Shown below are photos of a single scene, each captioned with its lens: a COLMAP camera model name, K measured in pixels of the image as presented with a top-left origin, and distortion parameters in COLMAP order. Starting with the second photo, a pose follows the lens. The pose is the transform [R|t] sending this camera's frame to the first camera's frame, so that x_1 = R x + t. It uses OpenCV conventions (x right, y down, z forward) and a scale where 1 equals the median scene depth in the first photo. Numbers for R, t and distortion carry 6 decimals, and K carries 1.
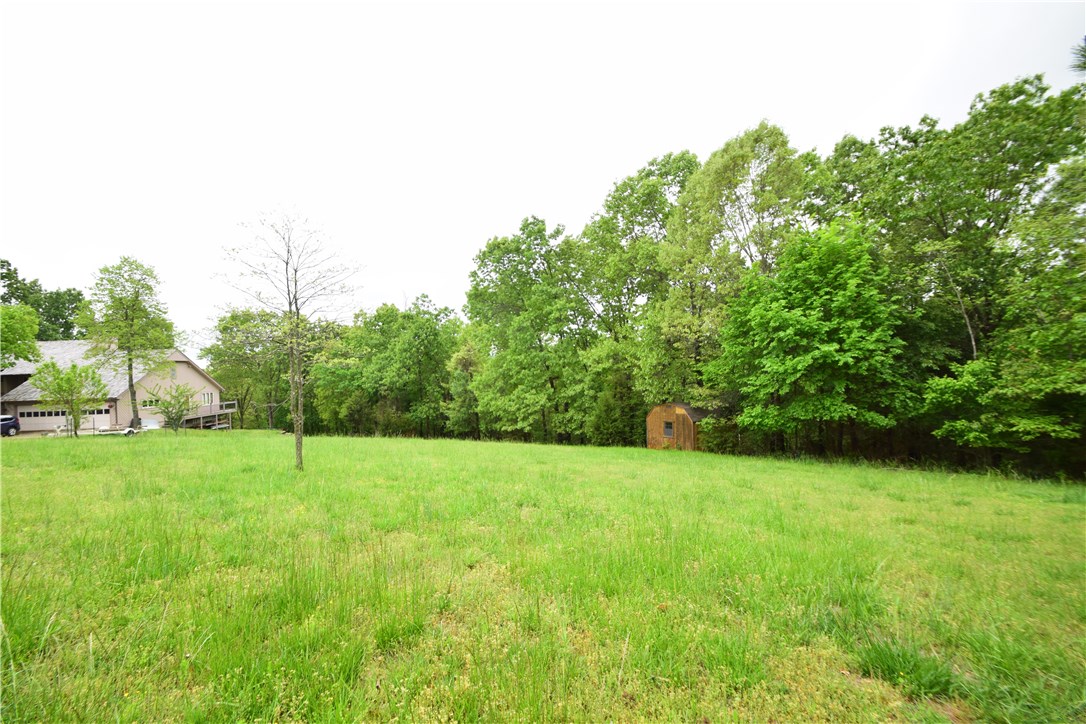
lens RADIAL K [[475.0, 0, 533.8], [0, 475.0, 368.4], [0, 0, 1]] dist [0.009257, -0.013375]
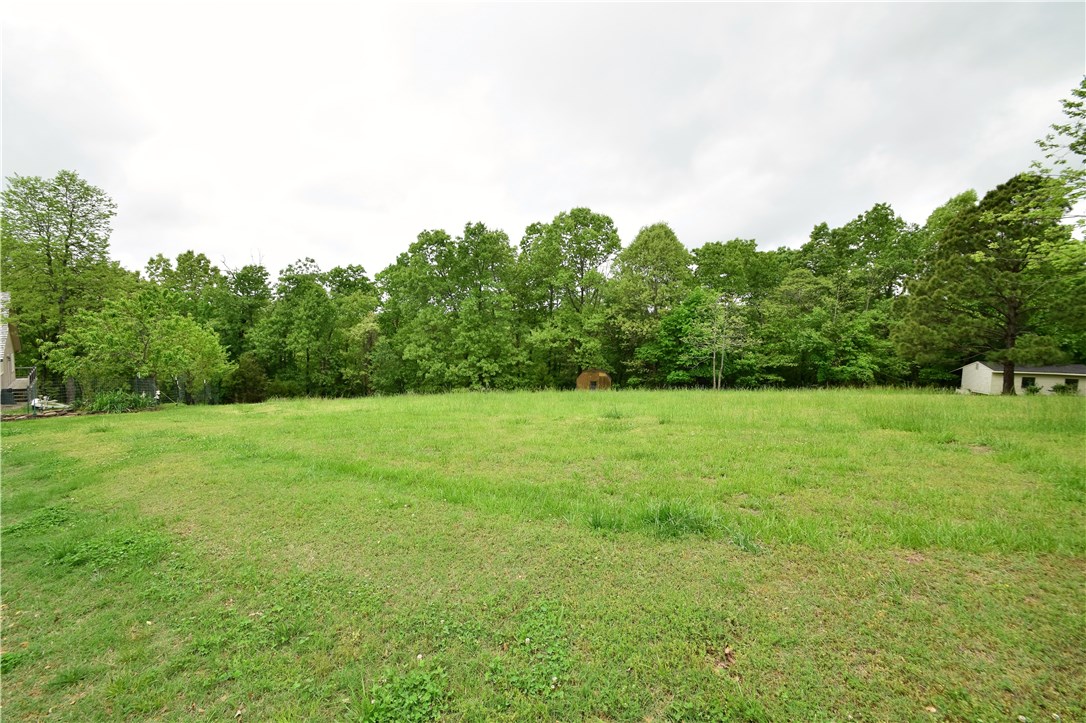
lens RADIAL K [[475.0, 0, 533.8], [0, 475.0, 367.9], [0, 0, 1]] dist [0.009257, -0.013375]
pose [[0.738366, 0.009222, 0.674337, -0.916063], [-0.049136, 0.997985, 0.040153, 0.009090], [-0.672608, -0.062782, 0.737331, -0.073056]]
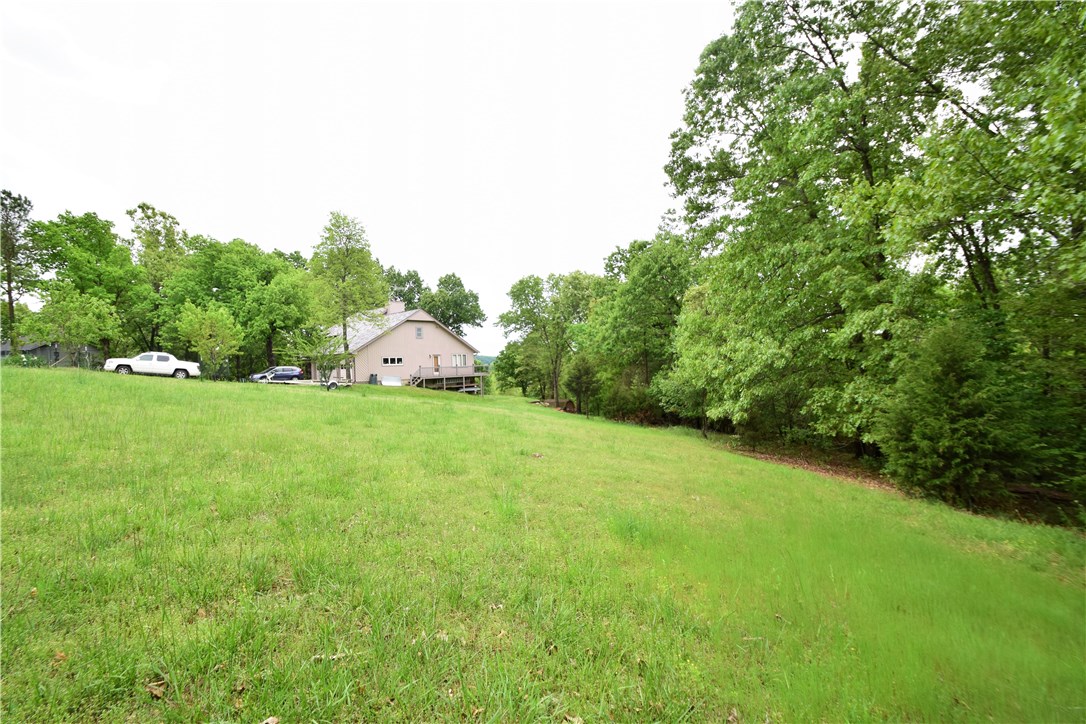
lens RADIAL K [[481.8, 0, 533.2], [0, 481.8, 369.6], [0, 0, 1]] dist [0.008070, -0.011920]
pose [[0.715222, 0.021411, -0.698569, 0.188312], [0.005352, 0.999334, 0.036109, 0.074082], [0.698877, -0.029565, 0.714631, 0.619594]]
